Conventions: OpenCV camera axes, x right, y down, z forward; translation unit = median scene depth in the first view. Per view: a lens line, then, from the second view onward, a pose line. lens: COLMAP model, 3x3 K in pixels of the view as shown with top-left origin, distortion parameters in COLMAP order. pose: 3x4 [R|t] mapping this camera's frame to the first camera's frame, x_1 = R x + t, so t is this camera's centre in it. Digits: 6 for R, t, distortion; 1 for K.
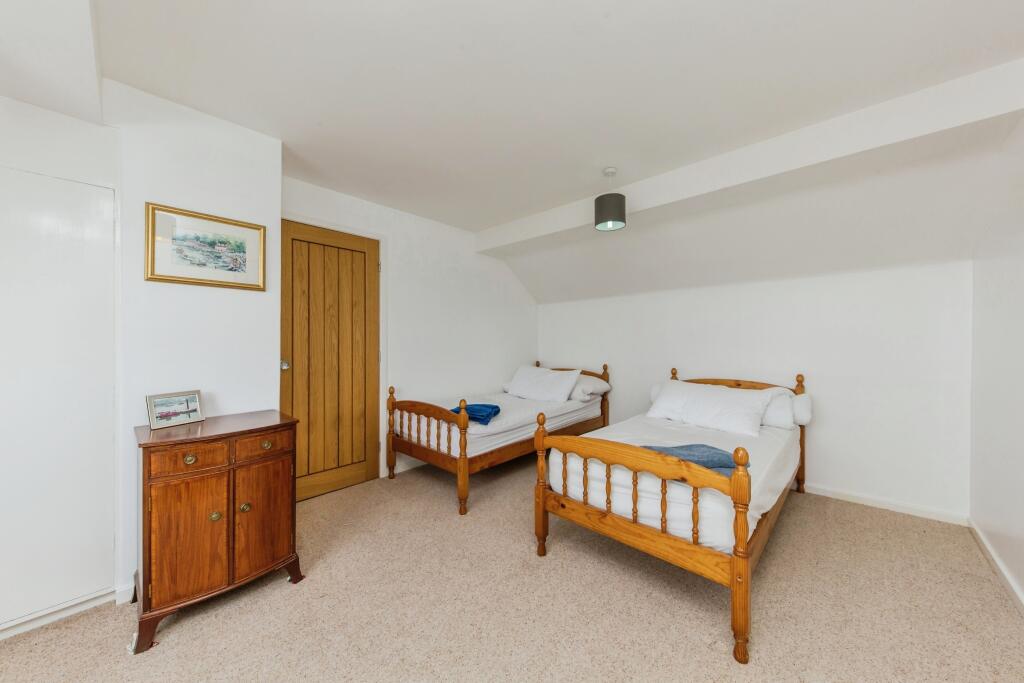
lens RADIAL K [[358.2, 0, 514.1], [0, 358.2, 339.1], [0, 0, 1]] dist [0.000435, 0.000061]
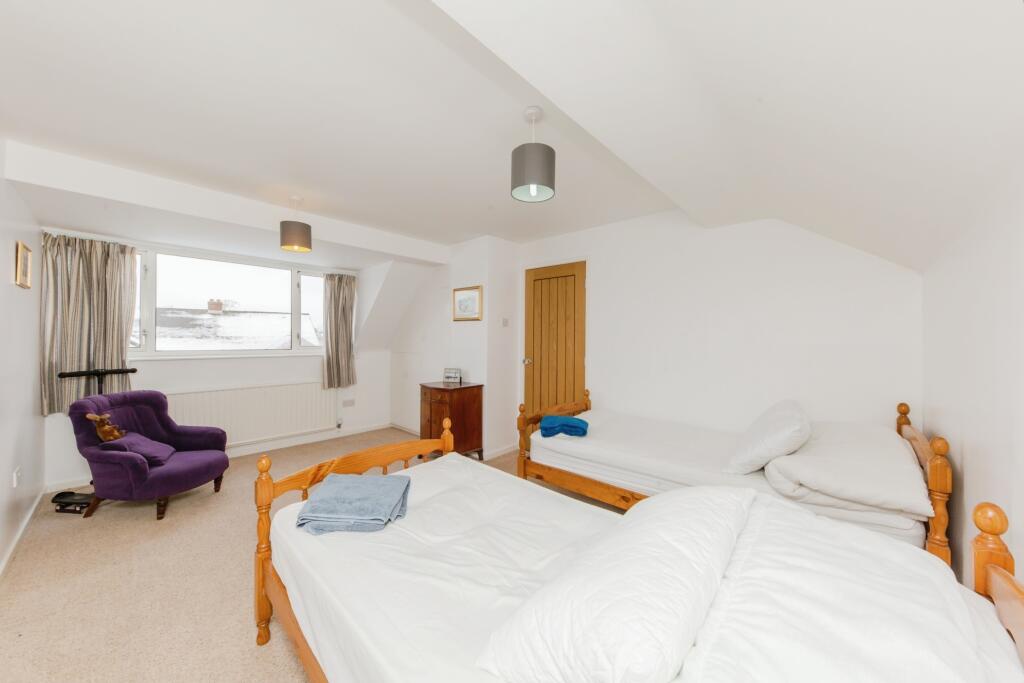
lens RADIAL K [[358.2, 0, 513.9], [0, 358.2, 337.1], [0, 0, 1]] dist [0.000435, 0.000061]
pose [[-0.002677, -0.000683, -0.999996, 1.190752], [-0.001331, 0.999999, -0.000679, -0.046385], [0.999996, 0.001329, -0.002678, 1.196091]]
